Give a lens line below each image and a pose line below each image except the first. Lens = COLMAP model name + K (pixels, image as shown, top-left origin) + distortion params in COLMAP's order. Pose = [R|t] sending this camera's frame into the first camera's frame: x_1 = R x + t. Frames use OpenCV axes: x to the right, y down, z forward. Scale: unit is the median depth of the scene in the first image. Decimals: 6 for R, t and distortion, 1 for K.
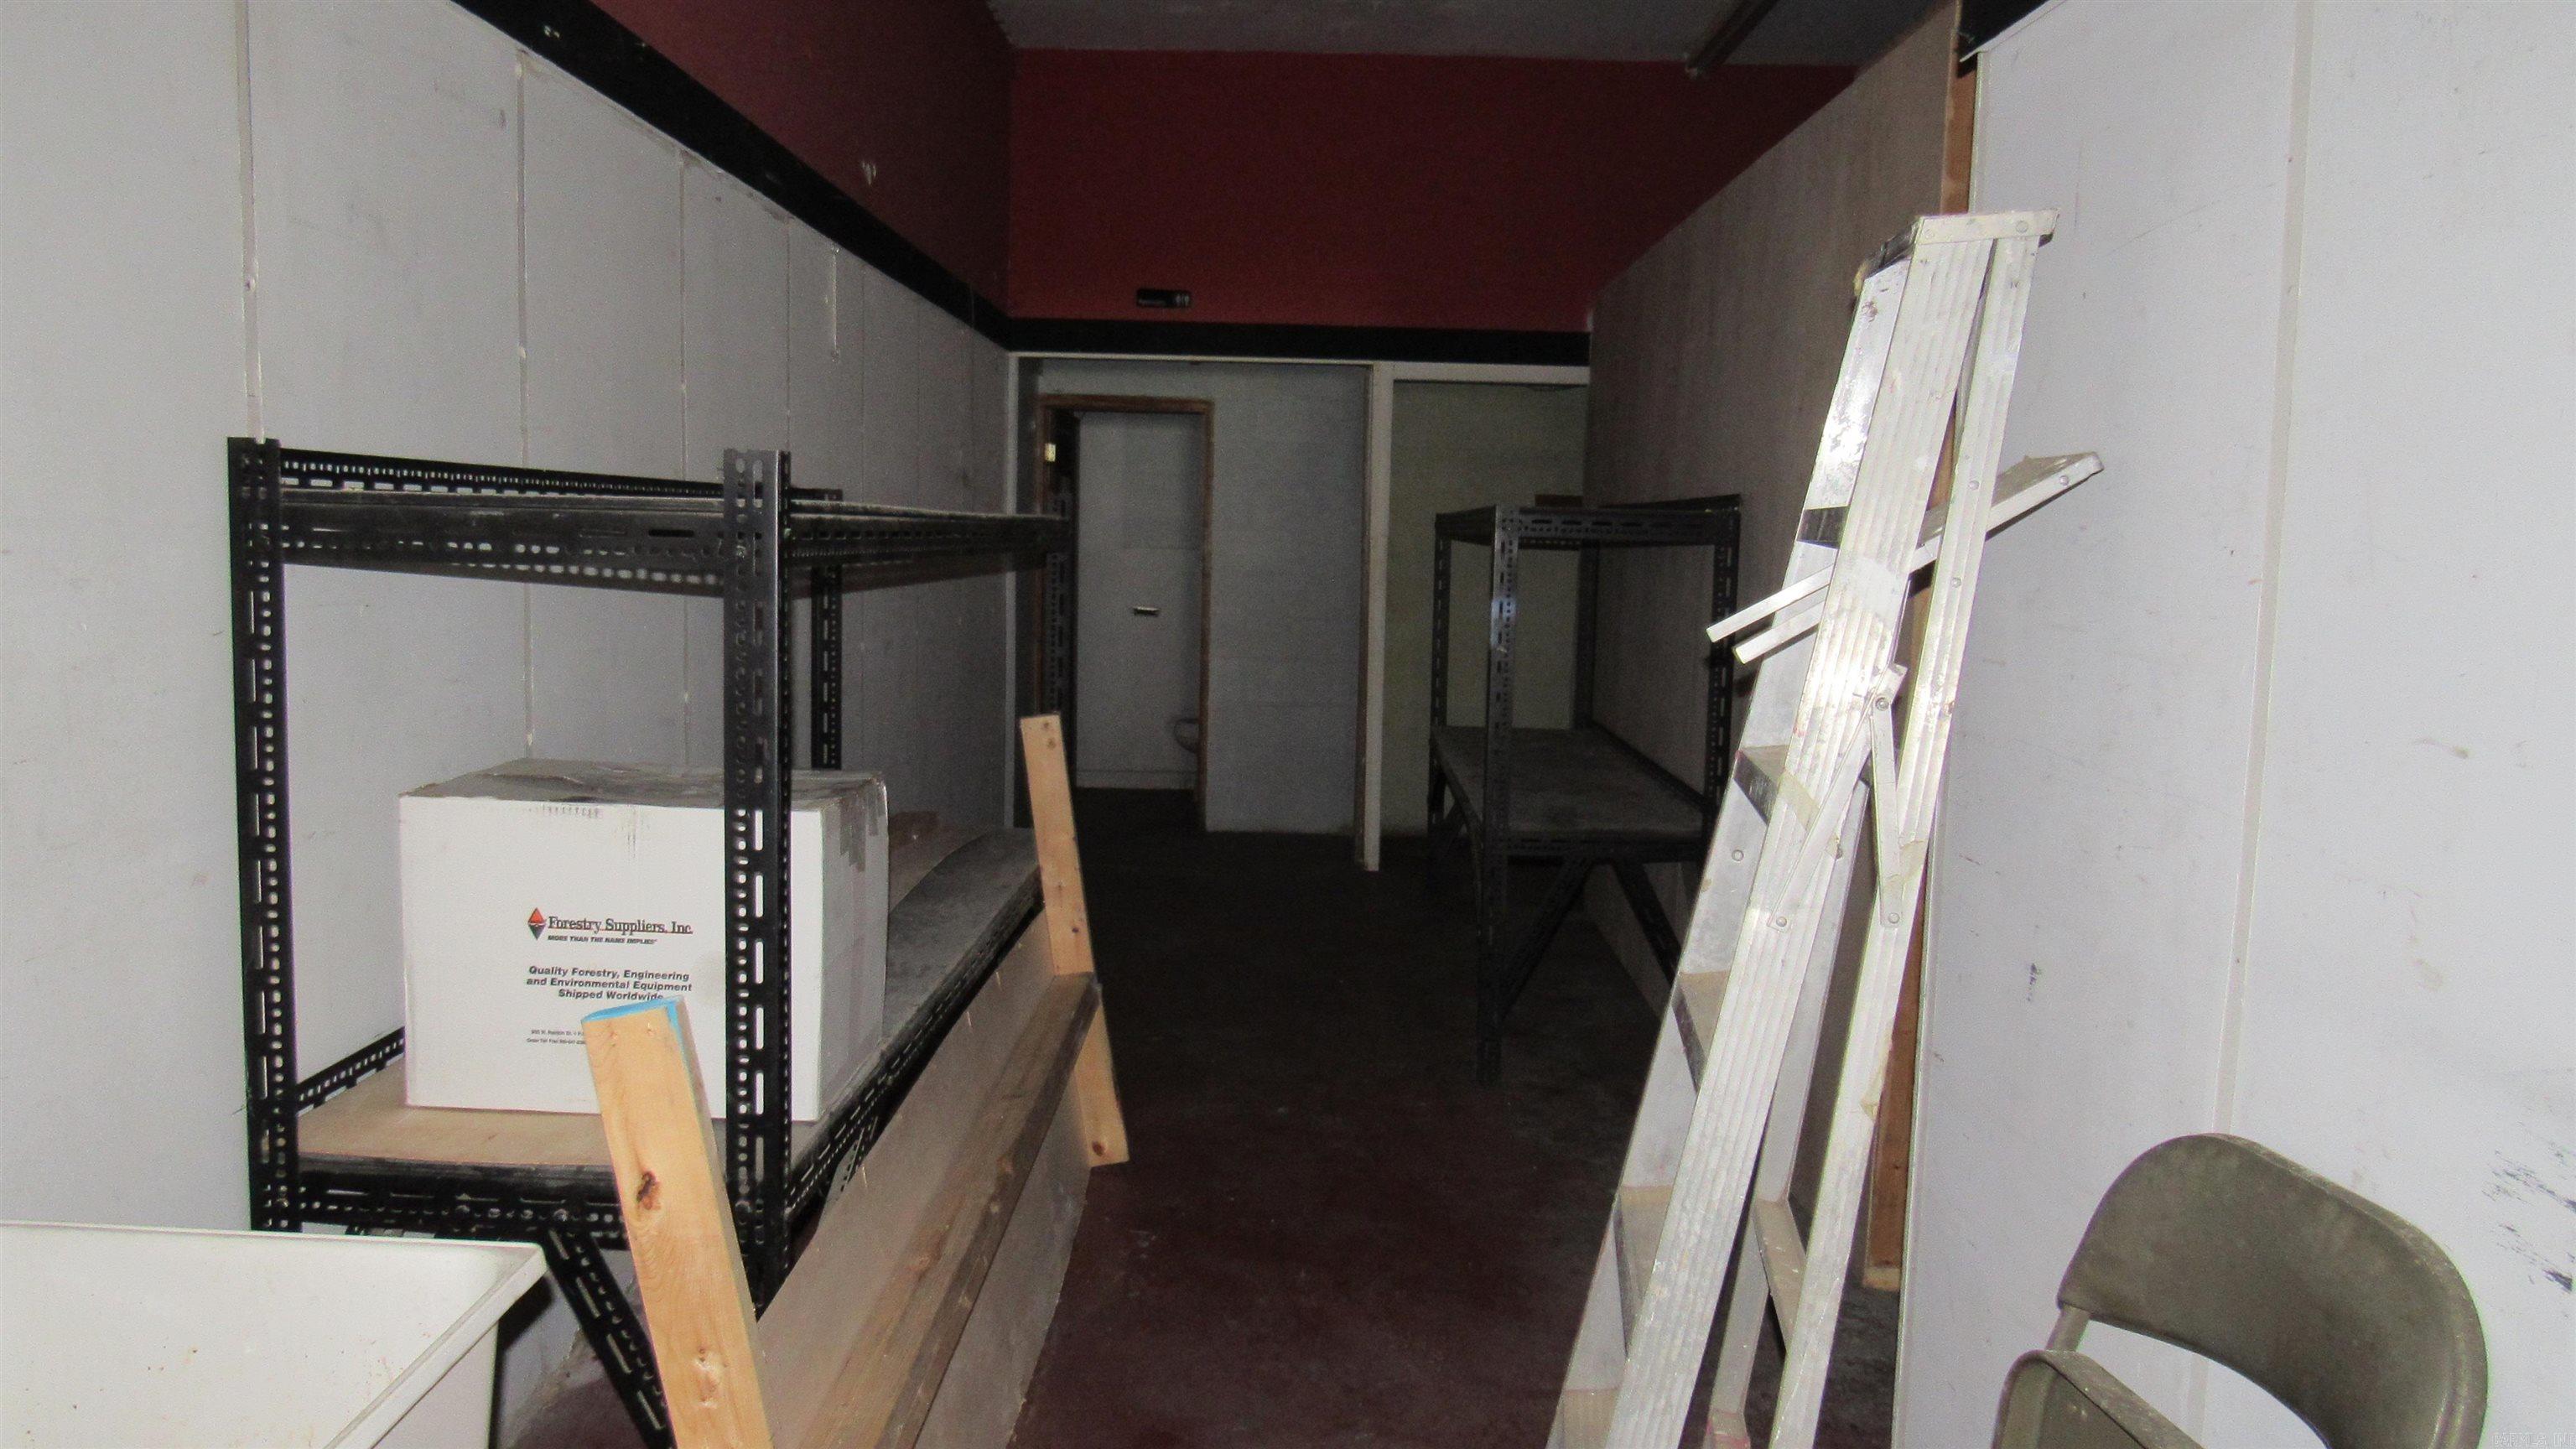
lens RADIAL K [[1778.9, 0, 1288.0], [0, 1778.9, 724.5], [0, 0, 1]] dist [-0.047056, -0.000716]
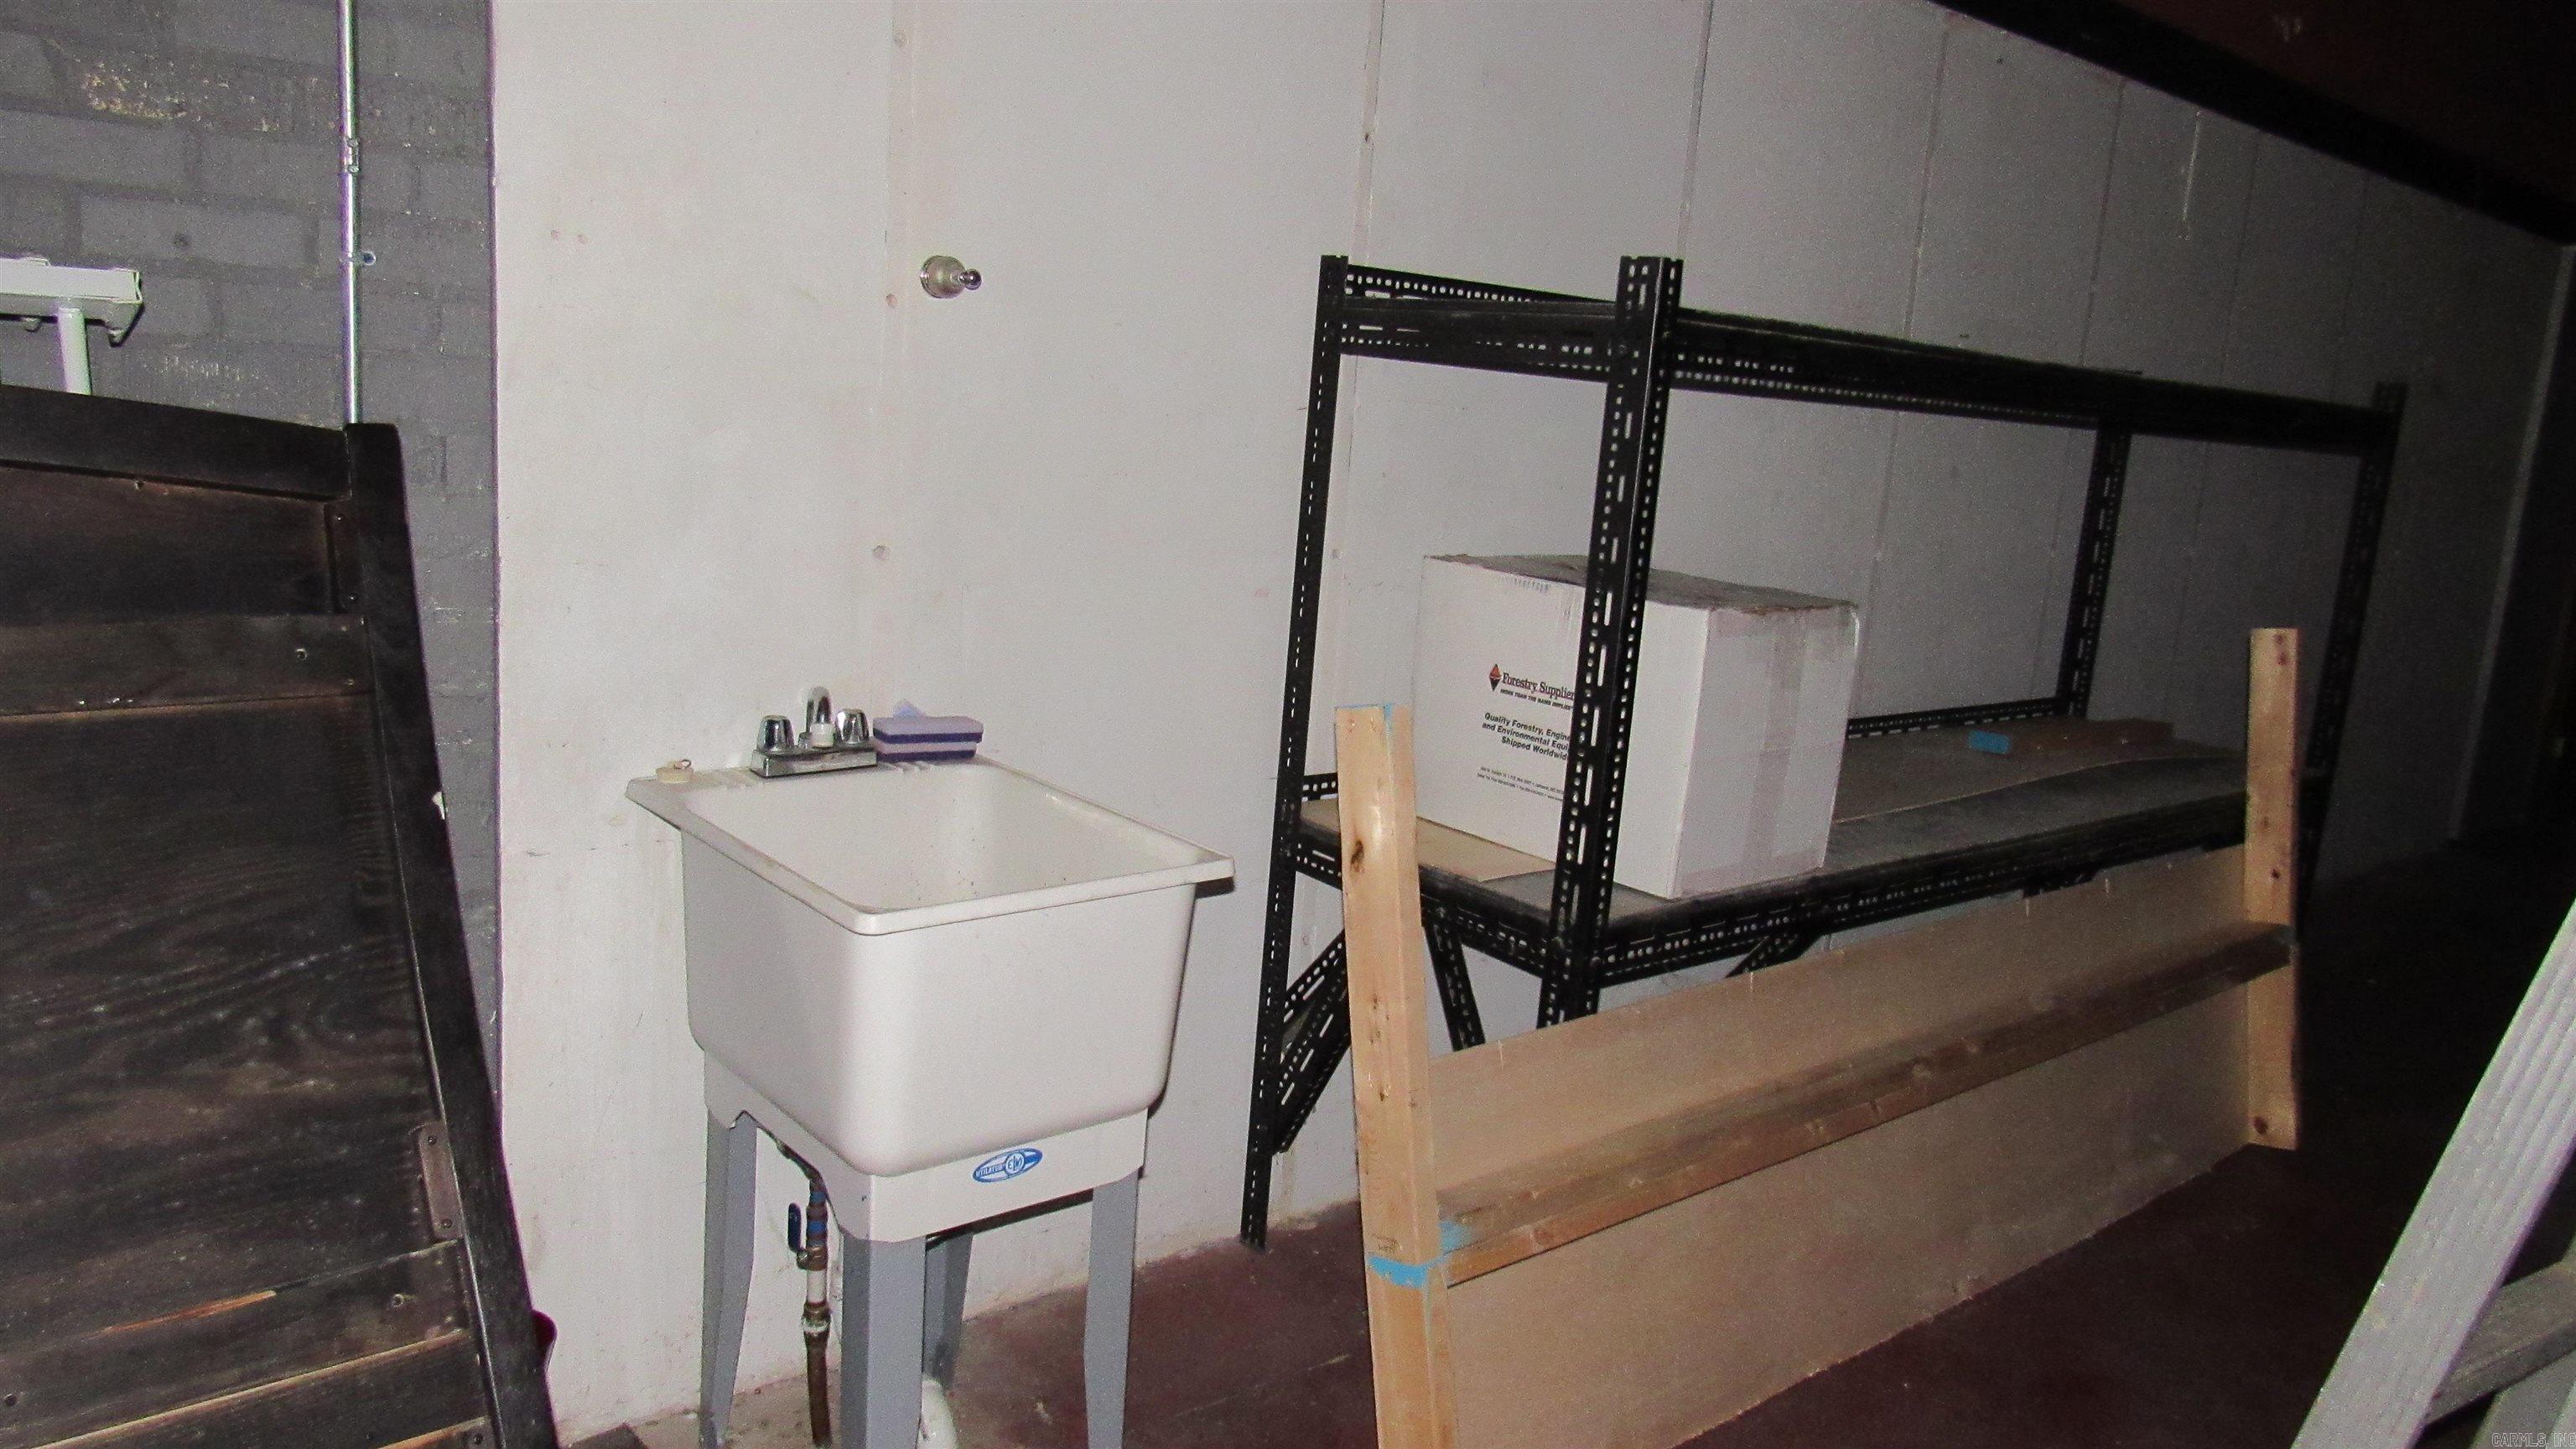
lens RADIAL K [[1778.9, 0, 1288.0], [0, 1778.9, 724.5], [0, 0, 1]] dist [-0.047056, -0.000716]
pose [[0.647368, 0.165229, -0.744053, 0.387437], [-0.137405, 0.985525, 0.099302, 0.046916], [0.749690, 0.037952, 0.660700, 0.117406]]
